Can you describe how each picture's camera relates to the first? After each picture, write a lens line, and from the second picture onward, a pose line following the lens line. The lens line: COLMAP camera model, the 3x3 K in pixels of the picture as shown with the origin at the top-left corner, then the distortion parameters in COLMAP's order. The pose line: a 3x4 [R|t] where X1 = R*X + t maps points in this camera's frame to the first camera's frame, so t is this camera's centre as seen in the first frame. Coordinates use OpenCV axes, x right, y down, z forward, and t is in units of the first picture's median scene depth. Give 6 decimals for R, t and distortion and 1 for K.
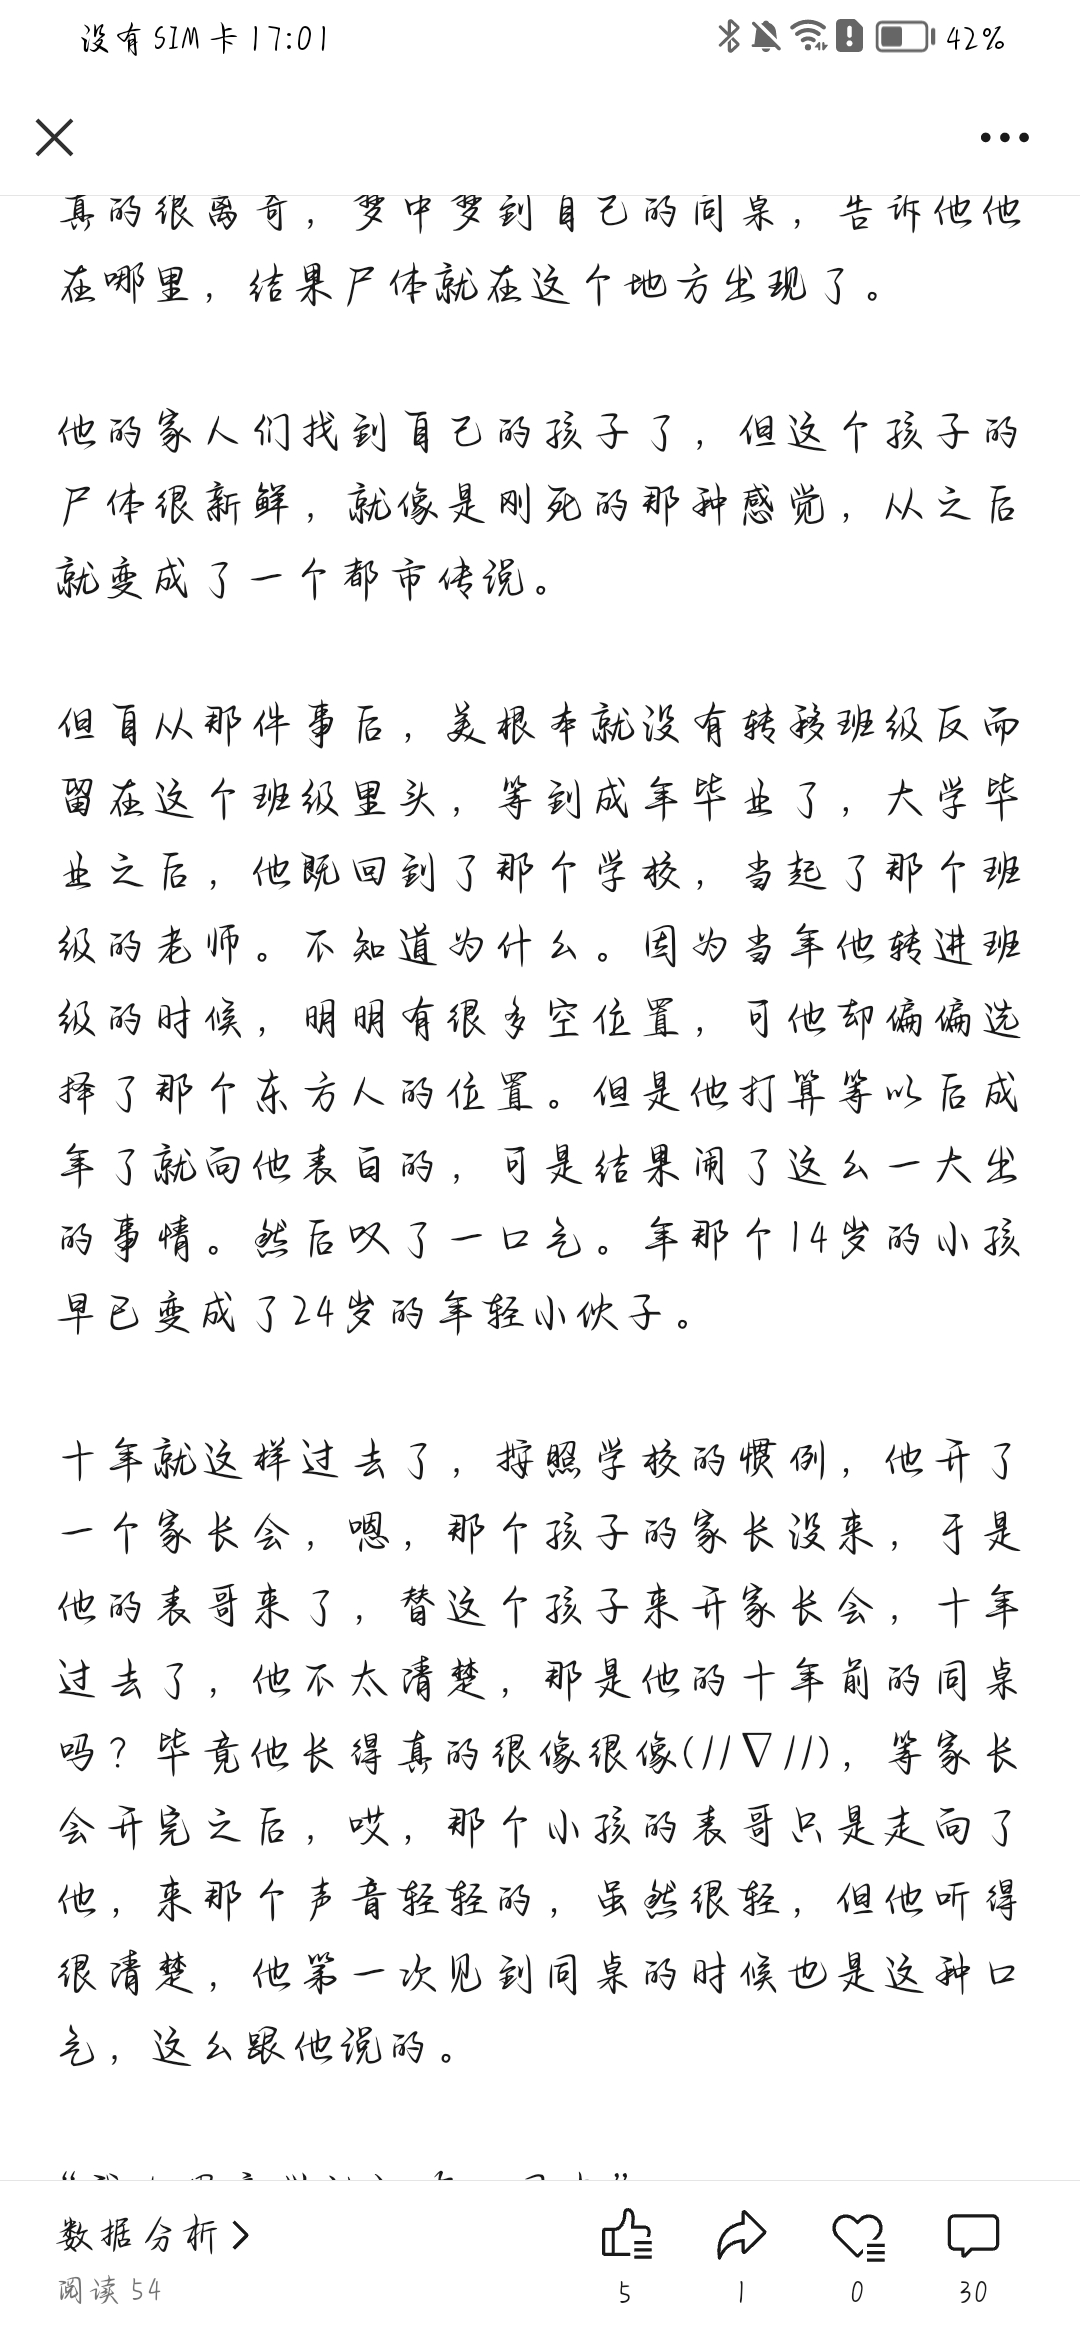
lens RADIAL K [[1782.2, 0, 540.0], [0, 1782.2, 1170.0], [0, 0, 1]] dist [0.000021, -0.000065]
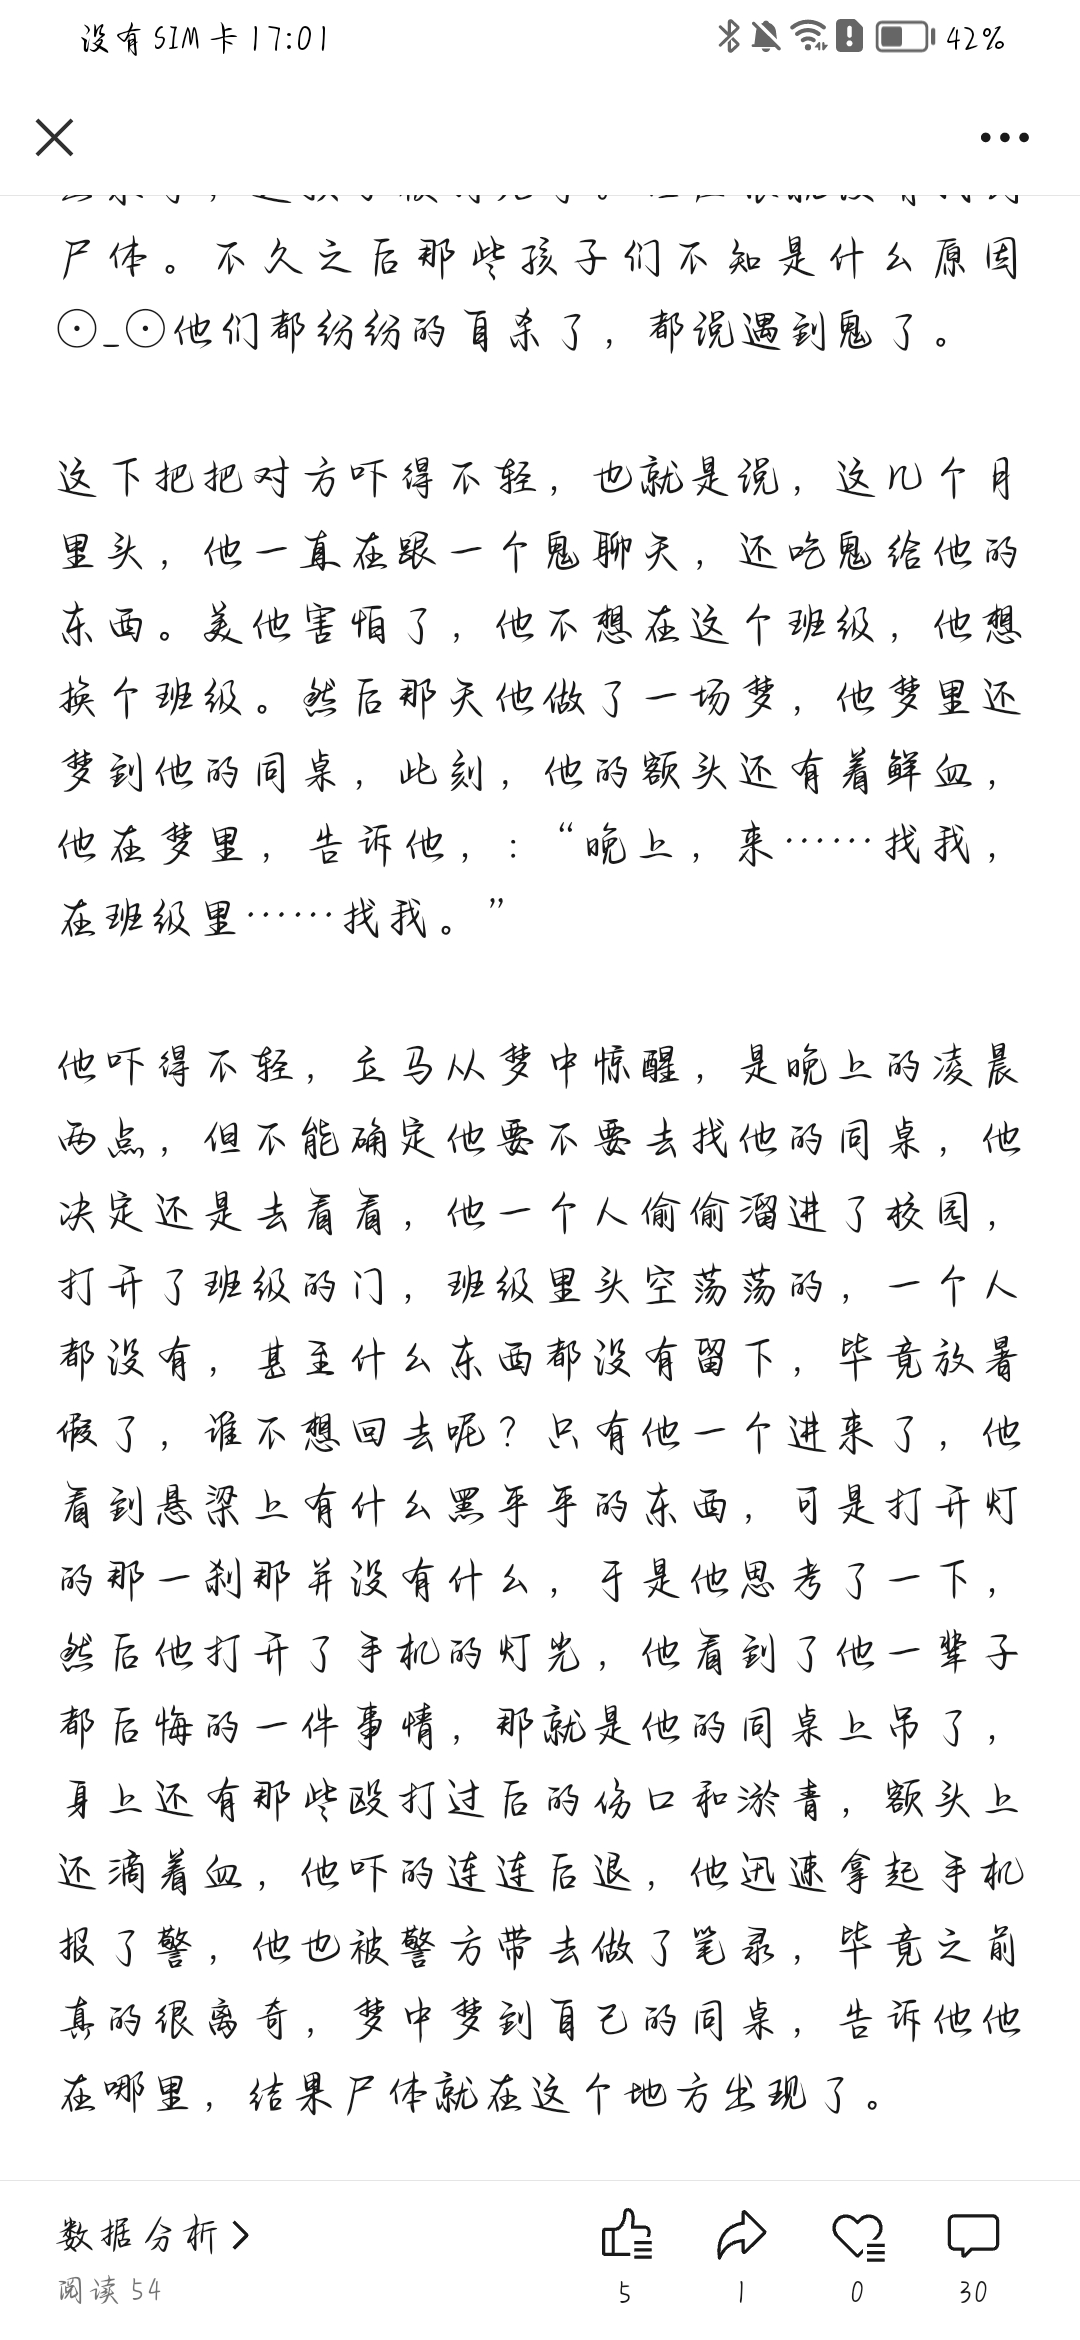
lens RADIAL K [[1782.2, 0, 540.0], [0, 1782.2, 1170.0], [0, 0, 1]] dist [0.000021, -0.000065]
pose [[1.000000, 0.000002, 0.000000, -0.000001], [-0.000002, 1.000000, -0.000011, -0.314791], [0.000000, 0.000011, 1.000000, -0.000003]]
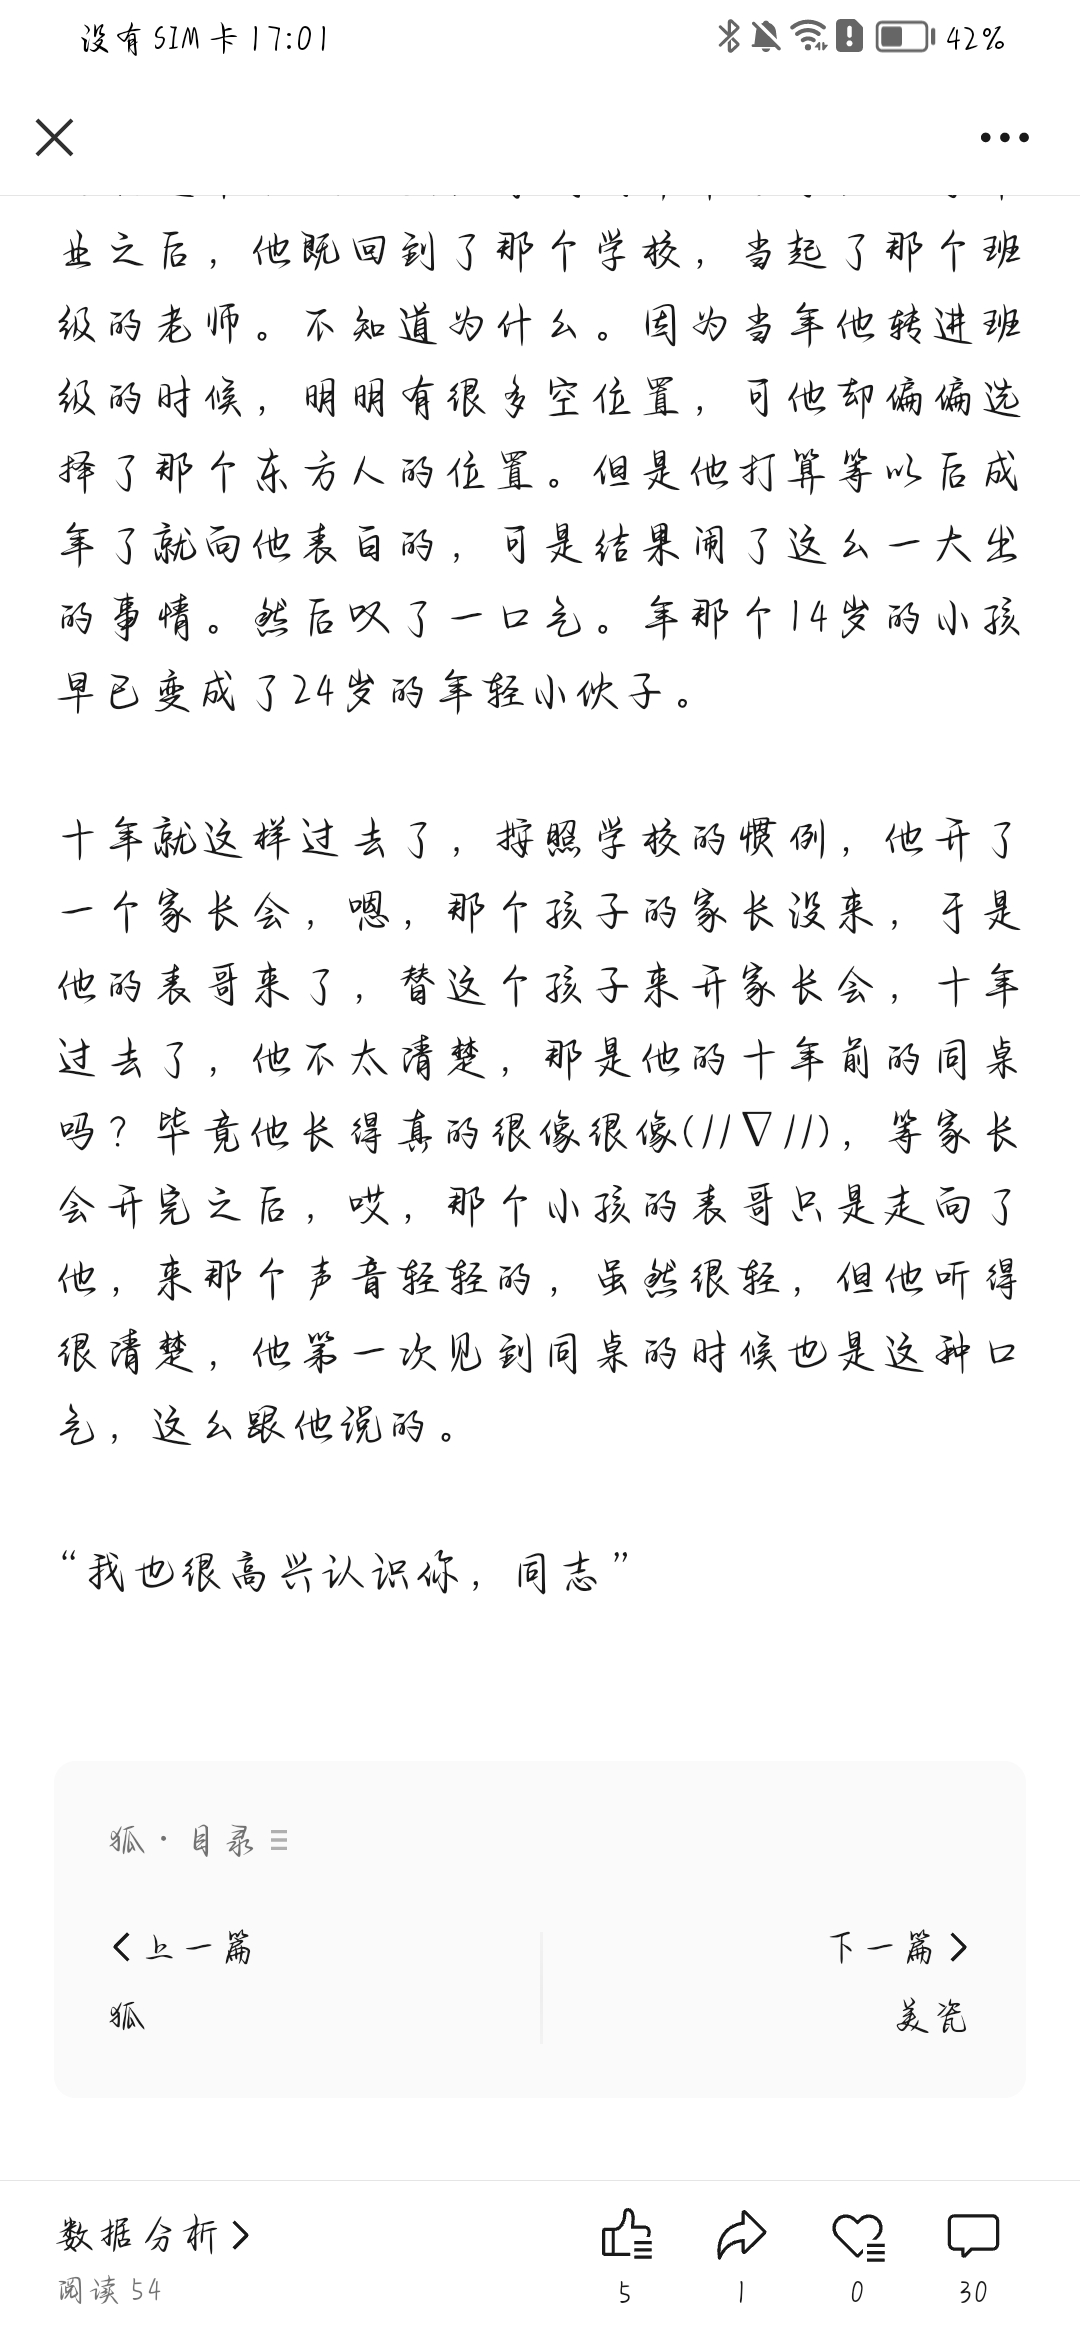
lens RADIAL K [[1782.2, 0, 540.0], [0, 1782.2, 1170.0], [0, 0, 1]] dist [0.000021, -0.000065]
pose [[1.000000, 0.000000, -0.000001, 0.000000], [0.000000, 1.000000, 0.000001, 0.348446], [0.000001, -0.000001, 1.000000, 0.000002]]
